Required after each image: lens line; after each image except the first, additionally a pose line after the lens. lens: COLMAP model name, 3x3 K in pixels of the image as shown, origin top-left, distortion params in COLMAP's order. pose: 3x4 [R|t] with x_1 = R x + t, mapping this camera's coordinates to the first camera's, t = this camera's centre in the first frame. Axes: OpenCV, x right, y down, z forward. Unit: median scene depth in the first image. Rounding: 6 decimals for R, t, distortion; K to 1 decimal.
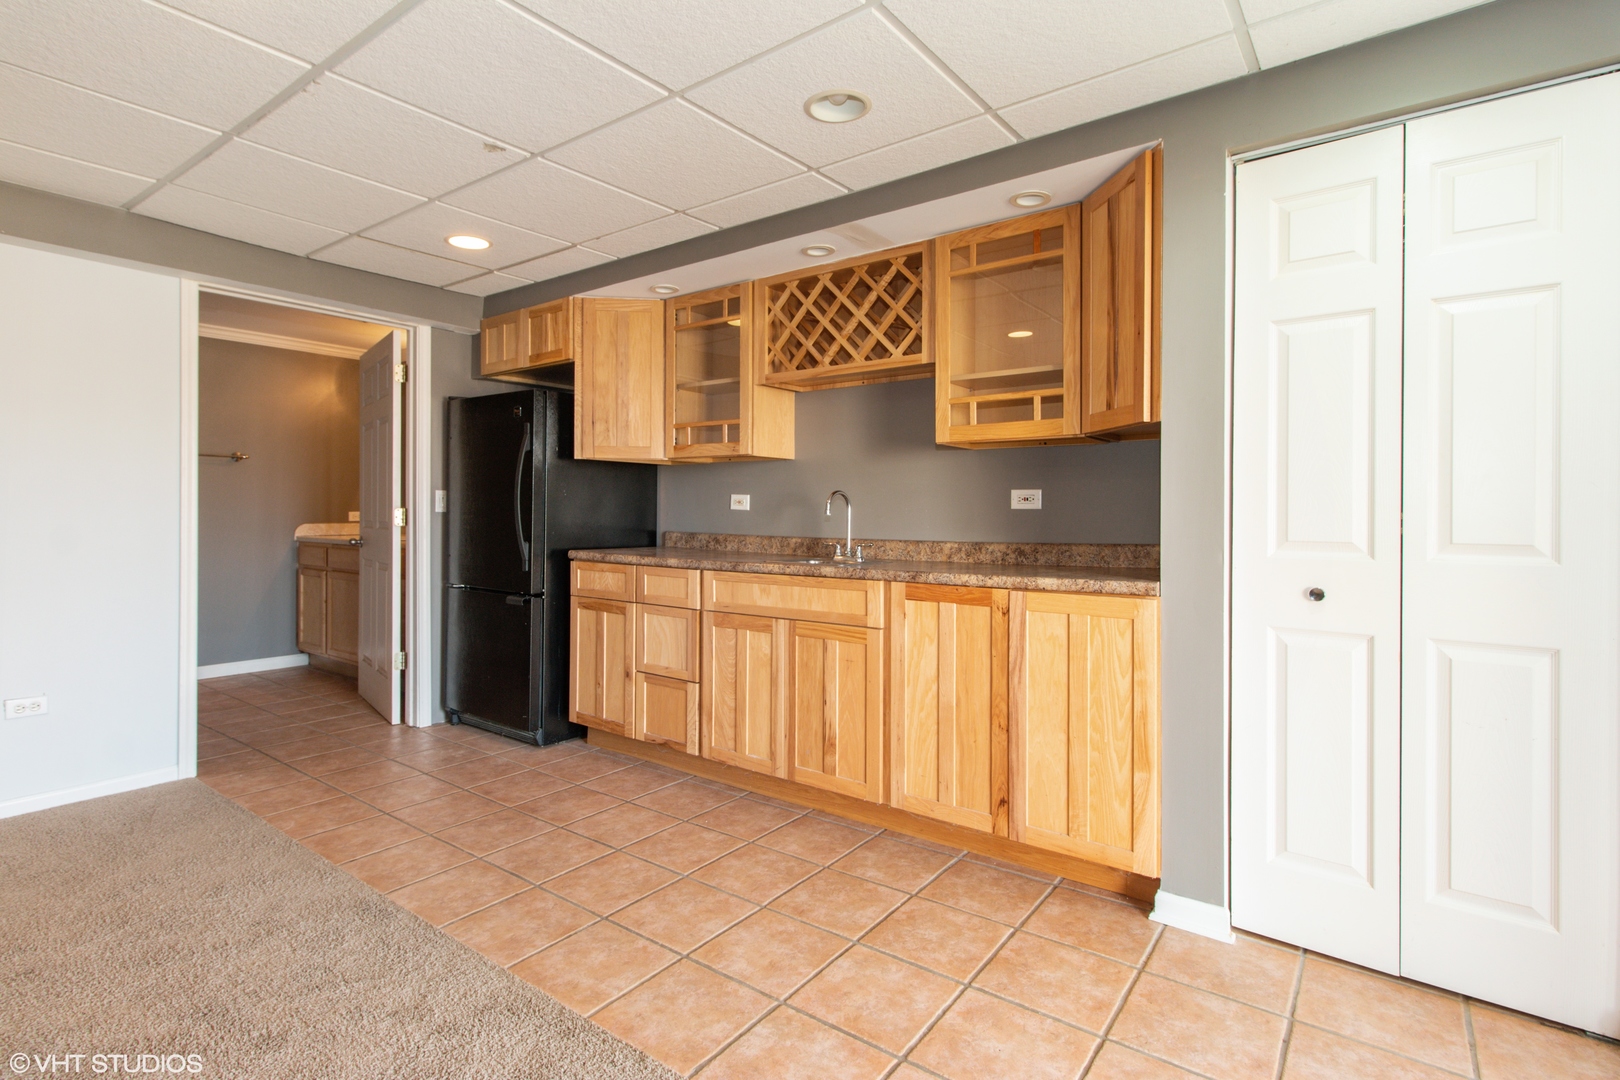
lens RADIAL K [[772.1, 0, 815.4], [0, 772.1, 508.4], [0, 0, 1]] dist [-0.000350, 0.001342]
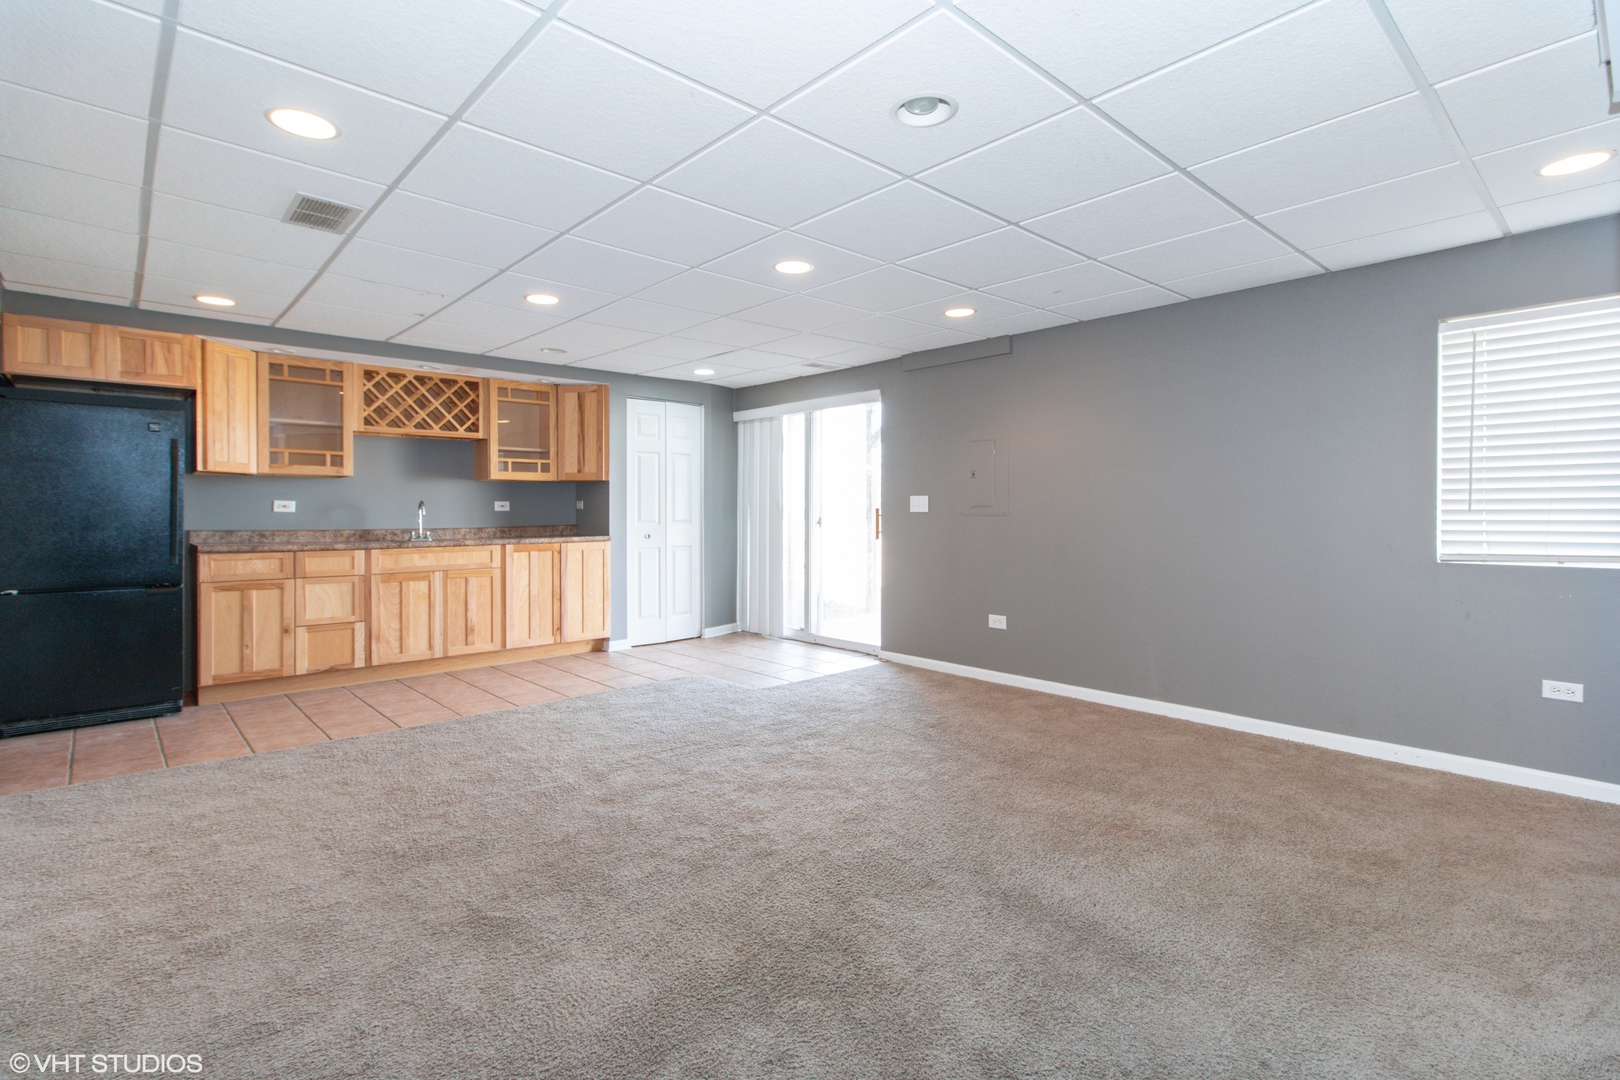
lens RADIAL K [[772.1, 0, 815.4], [0, 772.1, 508.4], [0, 0, 1]] dist [-0.000350, 0.001342]
pose [[0.182213, -0.001857, 0.983257, -1.594870], [-0.002660, 0.999994, 0.002382, -0.012587], [-0.983256, -0.003050, 0.182207, -0.209063]]
